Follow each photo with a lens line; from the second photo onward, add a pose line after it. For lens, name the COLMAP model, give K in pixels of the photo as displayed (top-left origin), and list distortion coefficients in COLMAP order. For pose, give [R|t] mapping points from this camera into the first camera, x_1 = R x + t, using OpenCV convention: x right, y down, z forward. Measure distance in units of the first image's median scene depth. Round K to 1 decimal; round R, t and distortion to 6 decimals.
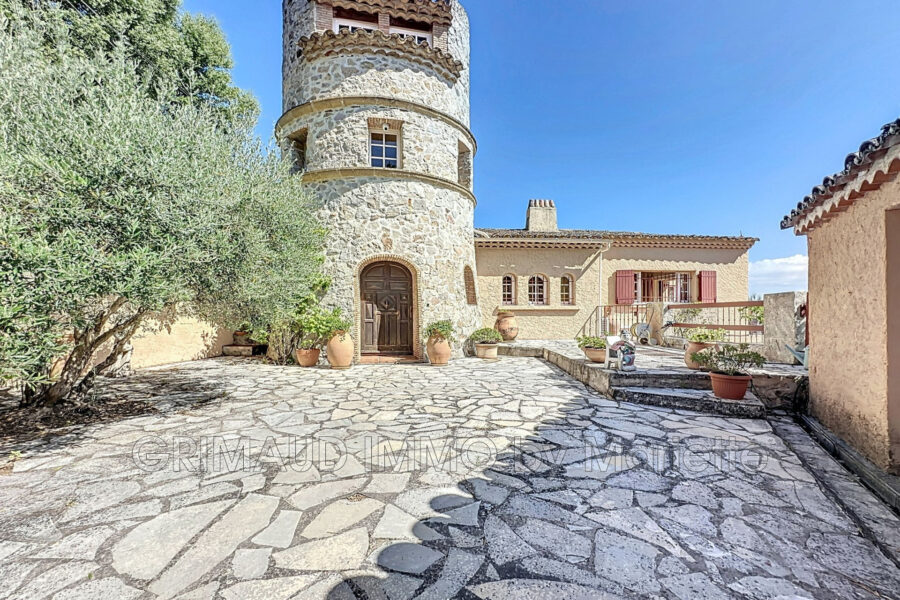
lens RADIAL K [[747.9, 0, 453.0], [0, 747.9, 298.1], [0, 0, 1]] dist [-0.006833, 0.021524]
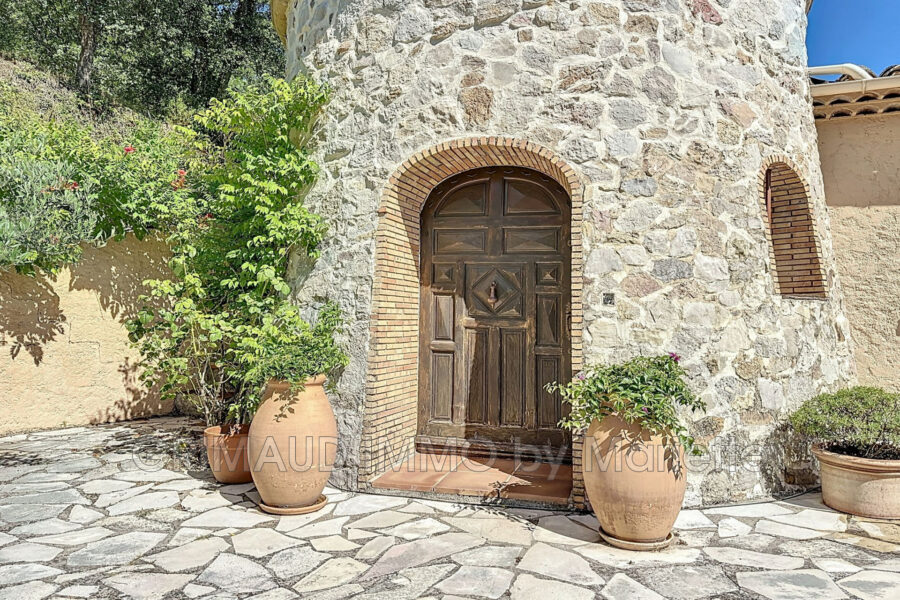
lens RADIAL K [[658.4, 0, 449.6], [0, 658.4, 264.7], [0, 0, 1]] dist [0.025798, -0.003285]
pose [[0.850954, -0.032228, -0.524251, 0.046148], [0.003116, 0.998408, -0.056318, 0.010436], [0.525232, 0.046290, 0.849699, 0.753456]]
